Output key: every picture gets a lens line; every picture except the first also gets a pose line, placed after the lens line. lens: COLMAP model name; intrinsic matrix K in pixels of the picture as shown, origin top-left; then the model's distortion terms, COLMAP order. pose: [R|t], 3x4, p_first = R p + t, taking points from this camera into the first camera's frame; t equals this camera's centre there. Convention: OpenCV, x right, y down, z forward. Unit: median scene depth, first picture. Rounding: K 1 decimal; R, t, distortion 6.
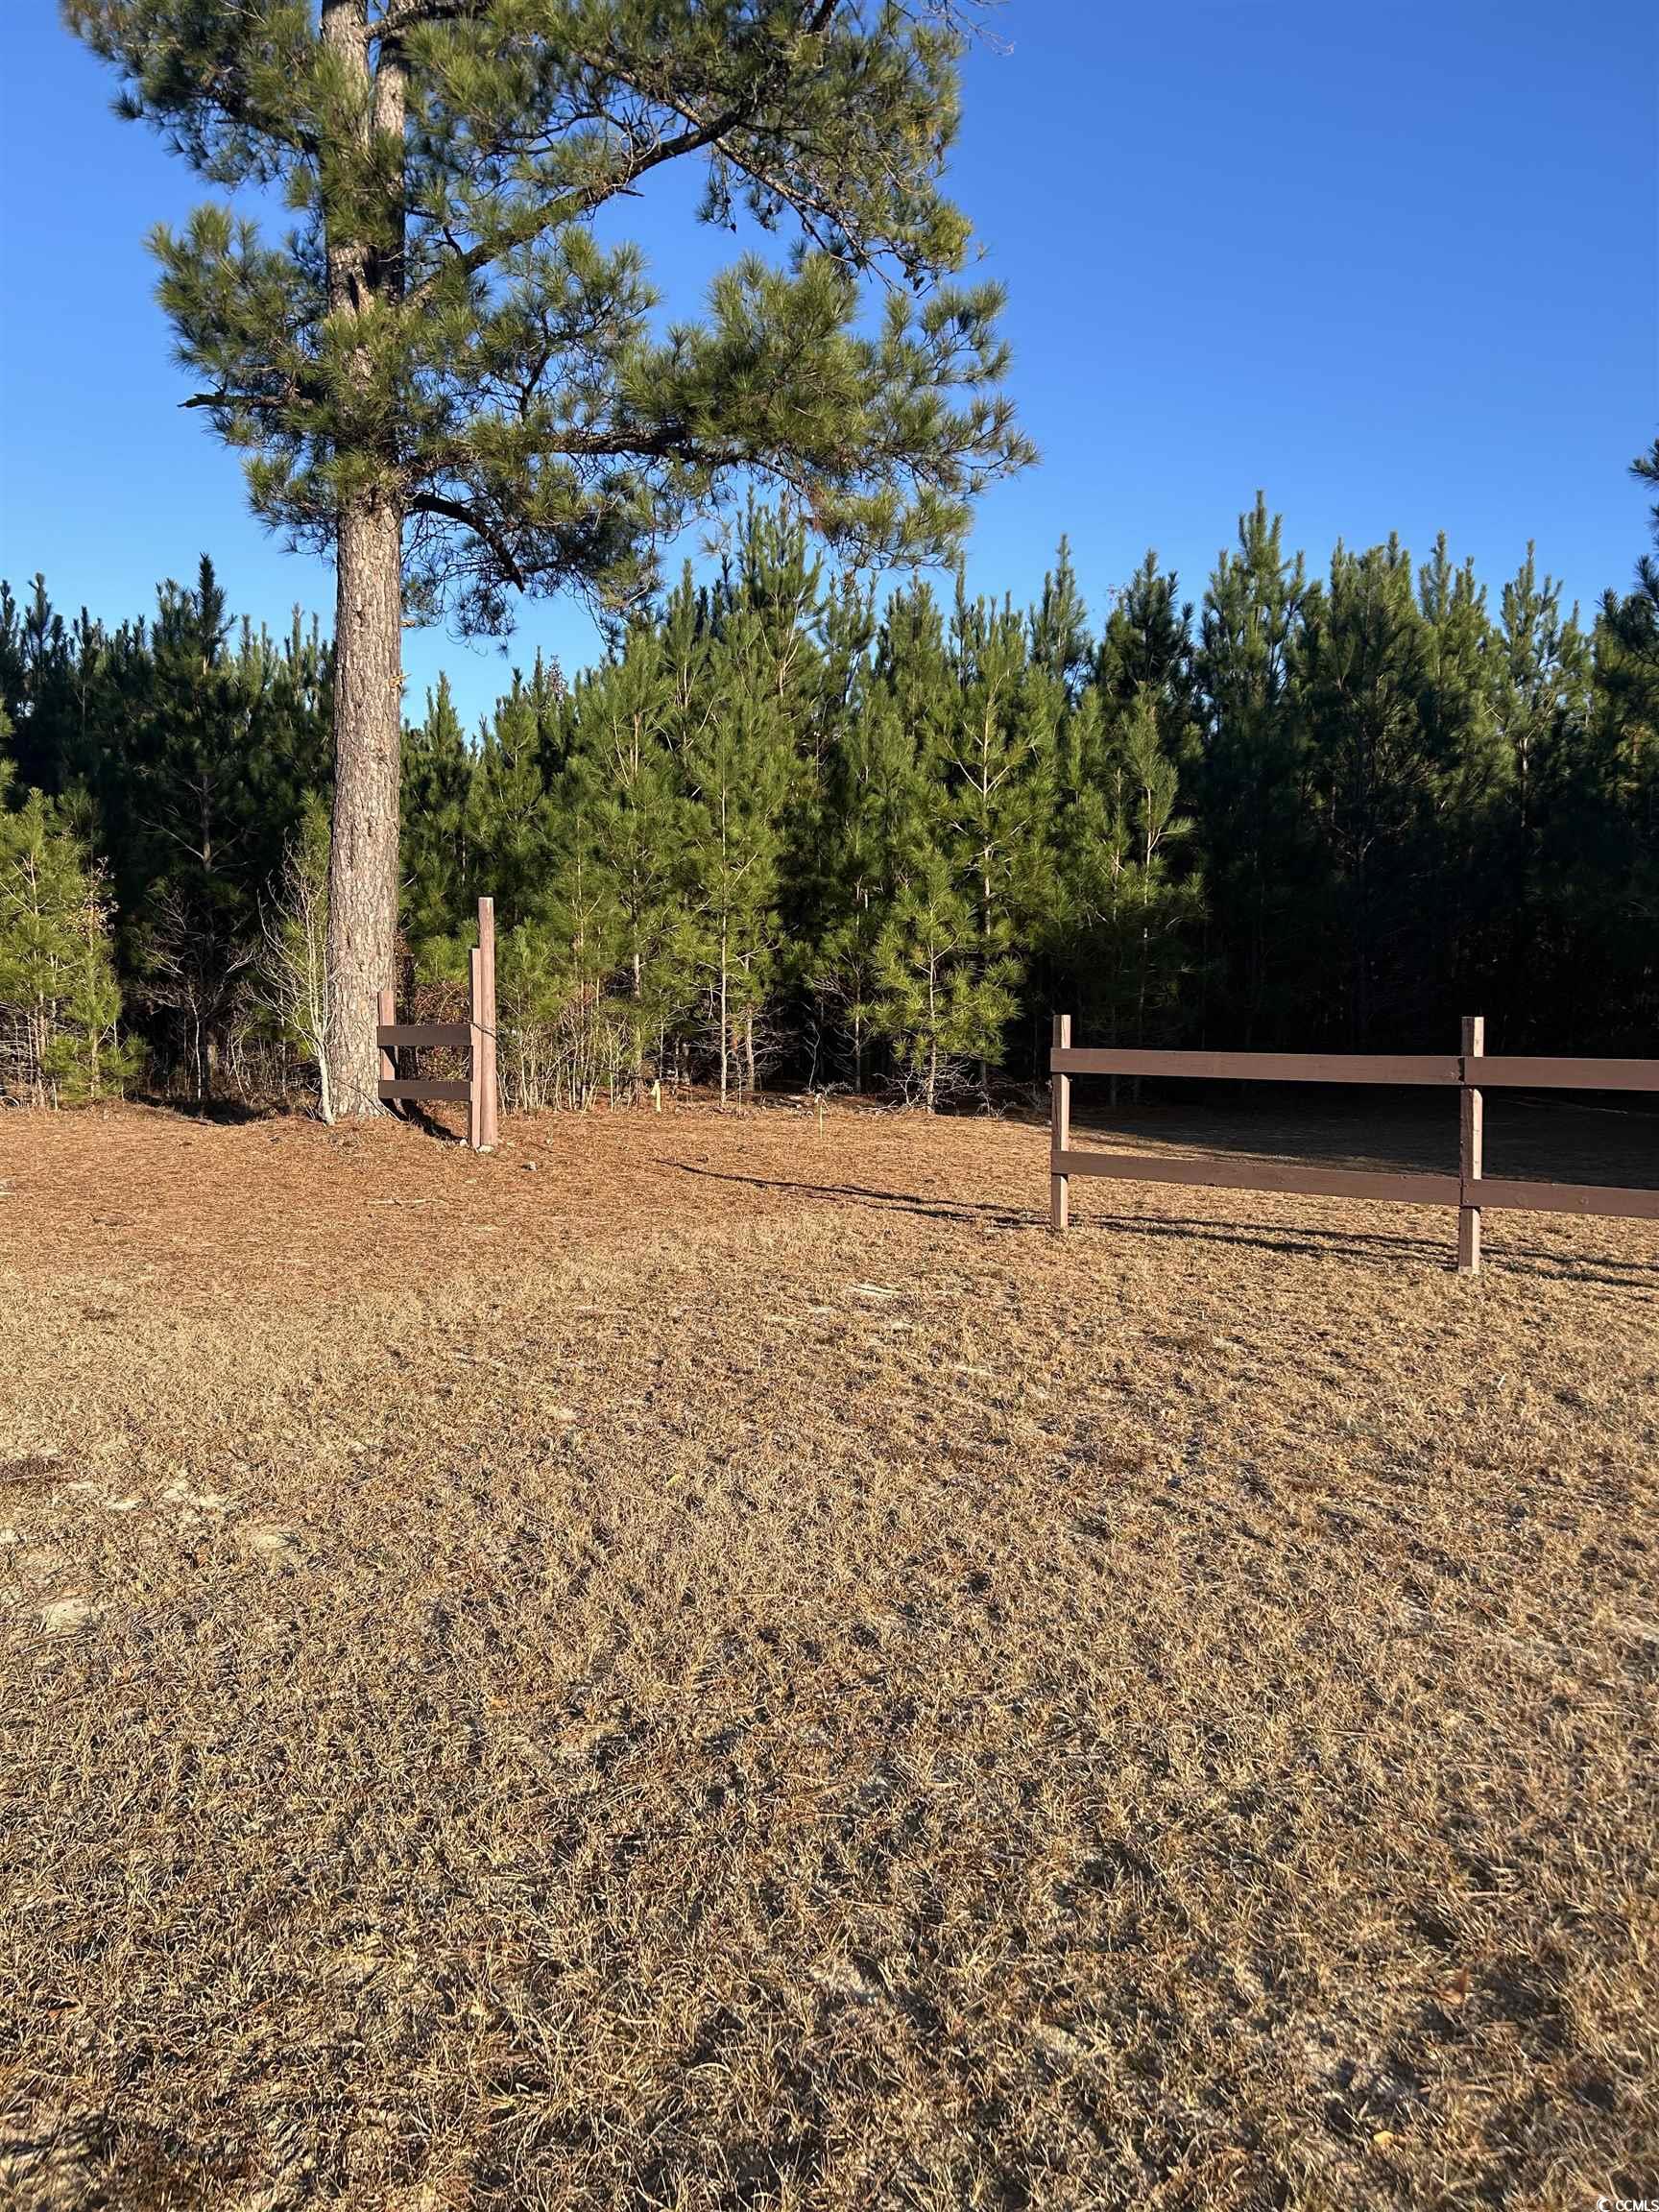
lens RADIAL K [[1651.9, 0, 829.5], [0, 1651.9, 1106.0], [0, 0, 1]] dist [0.067278, -0.056817]
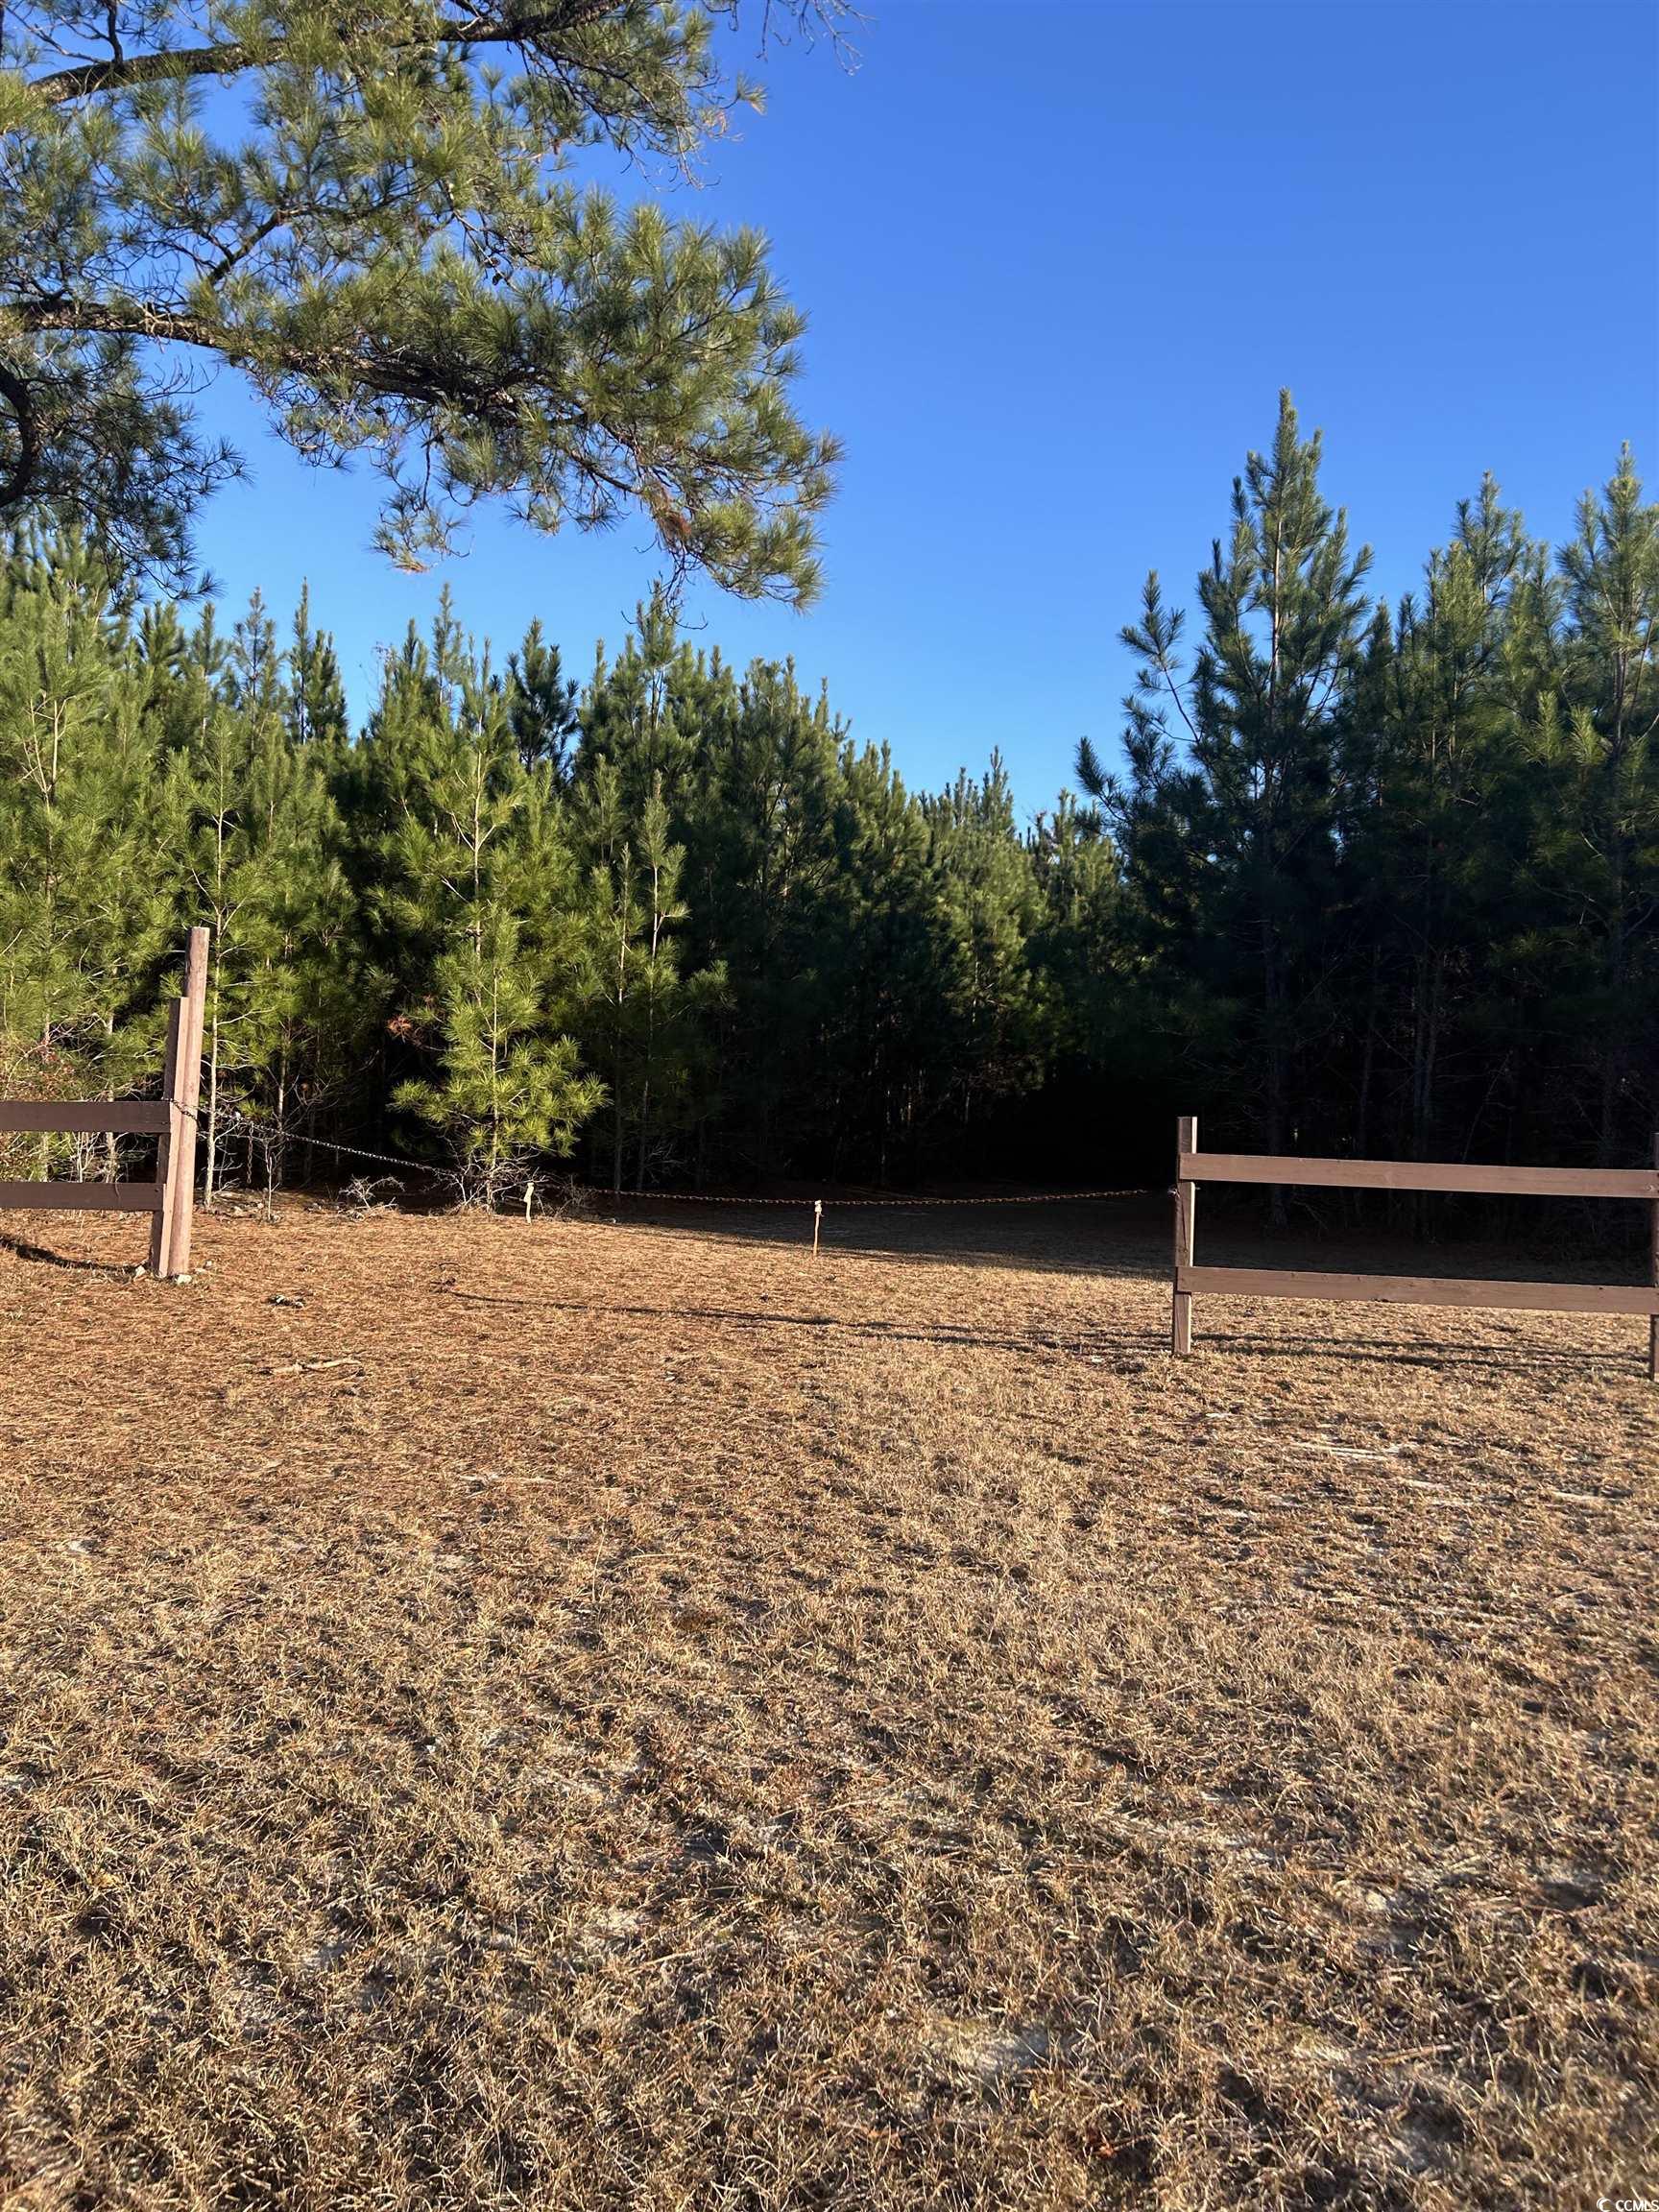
lens RADIAL K [[1651.9, 0, 829.5], [0, 1651.9, 1106.0], [0, 0, 1]] dist [0.067278, -0.056817]
pose [[0.835821, 0.025024, 0.548431, -0.268021], [0.002346, 0.998789, -0.049148, -0.008331], [-0.548997, 0.042366, 0.834750, 0.173854]]
